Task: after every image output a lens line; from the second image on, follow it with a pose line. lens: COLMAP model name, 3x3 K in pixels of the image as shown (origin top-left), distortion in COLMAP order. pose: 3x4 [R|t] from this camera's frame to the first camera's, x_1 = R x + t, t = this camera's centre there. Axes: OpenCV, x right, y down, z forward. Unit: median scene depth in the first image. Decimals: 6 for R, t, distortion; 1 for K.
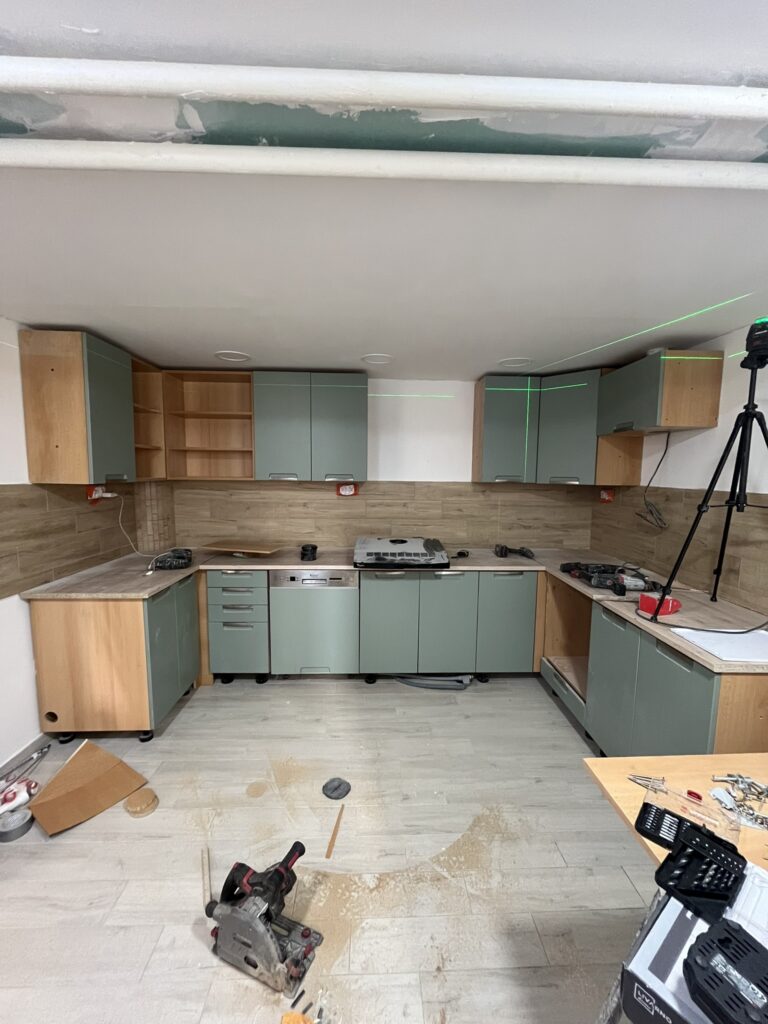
lens RADIAL K [[411.0, 0, 385.9], [0, 411.0, 512.4], [0, 0, 1]] dist [-0.002361, -0.000369]
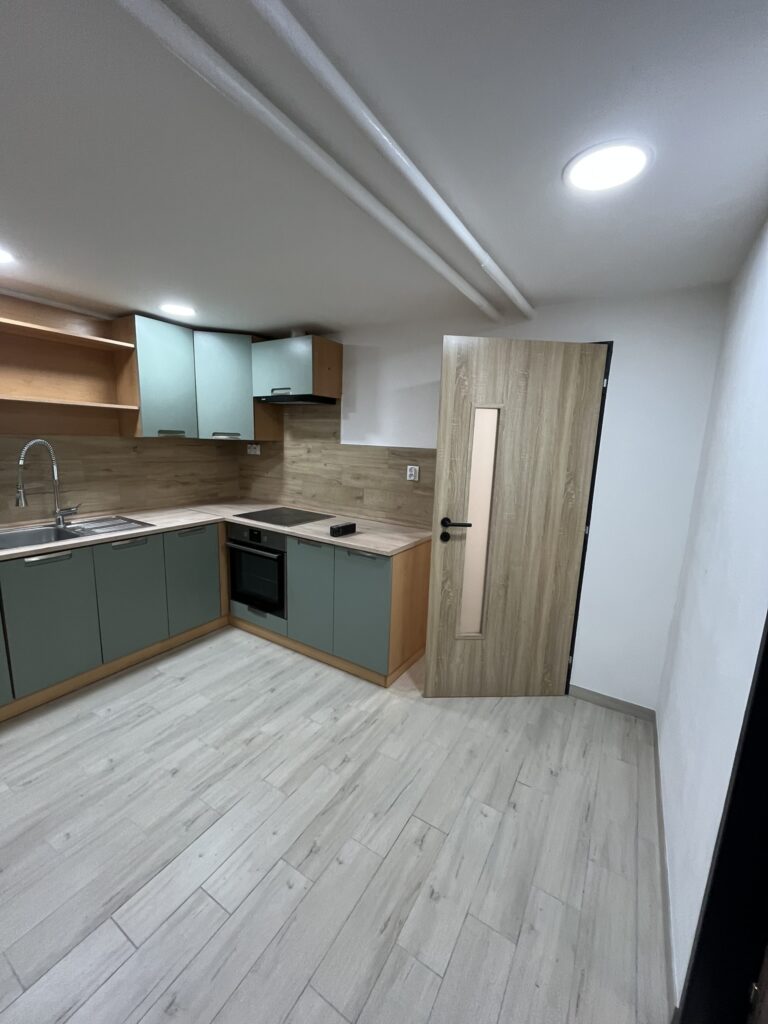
lens RADIAL K [[411.0, 0, 385.0], [0, 411.0, 511.7], [0, 0, 1]] dist [-0.002361, -0.000369]
pose [[0.552802, -0.140292, 0.821418, -0.251944], [0.055653, 0.989741, 0.131586, -0.000084], [-0.831452, -0.027027, 0.554939, 0.055421]]
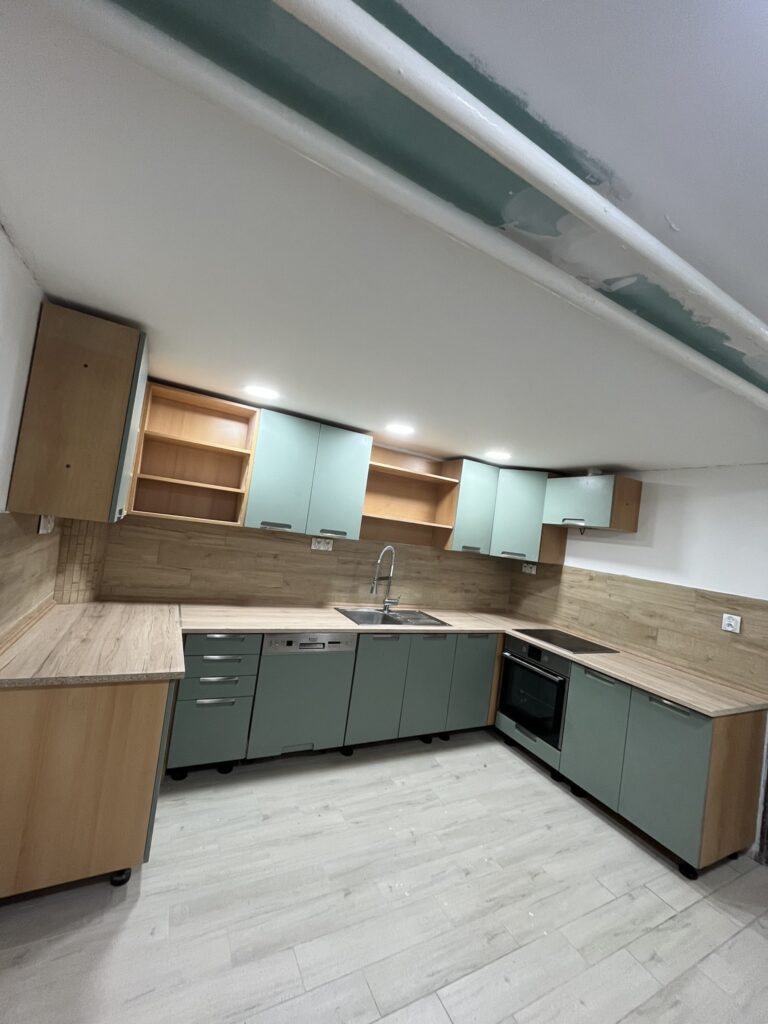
lens RADIAL K [[411.0, 0, 385.2], [0, 411.0, 512.7], [0, 0, 1]] dist [-0.002361, -0.000369]
pose [[0.891490, 0.124117, 0.435707, -0.450909], [-0.078240, 0.989469, -0.121778, -0.026078], [-0.446233, 0.074474, 0.891812, 0.085059]]
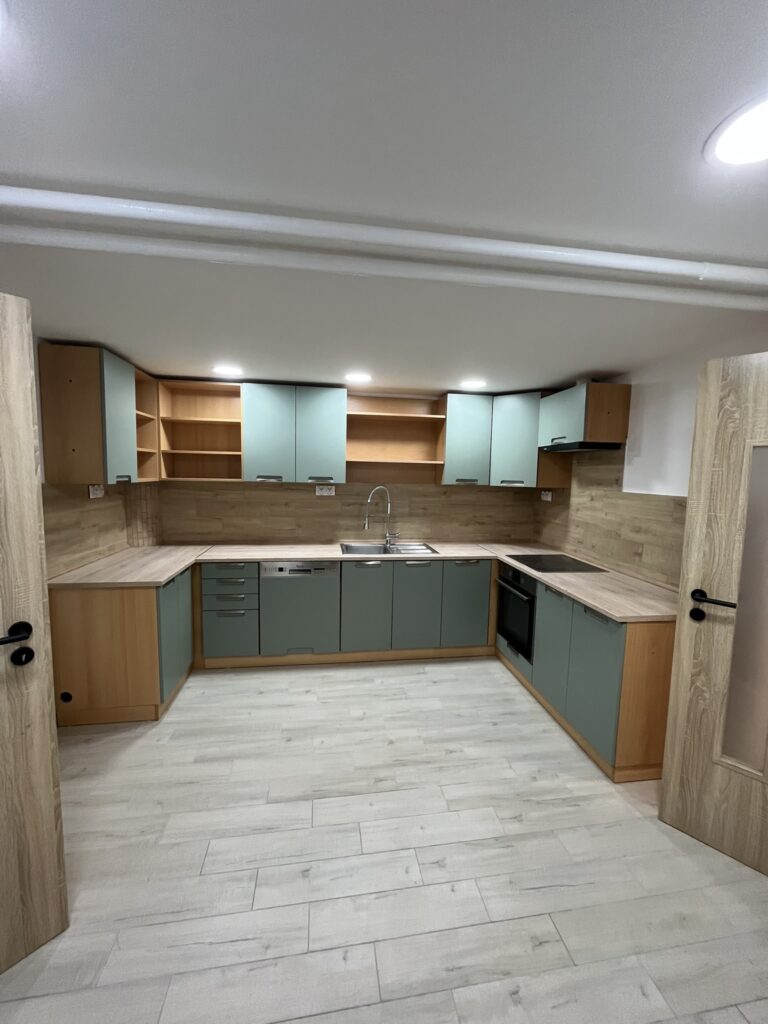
lens RADIAL K [[411.0, 0, 385.8], [0, 411.0, 512.8], [0, 0, 1]] dist [-0.002361, -0.000369]
pose [[0.992983, -0.002495, 0.118229, -0.073156], [0.002716, 0.999995, -0.001701, 0.008558], [-0.118225, 0.002010, 0.992985, -0.143598]]
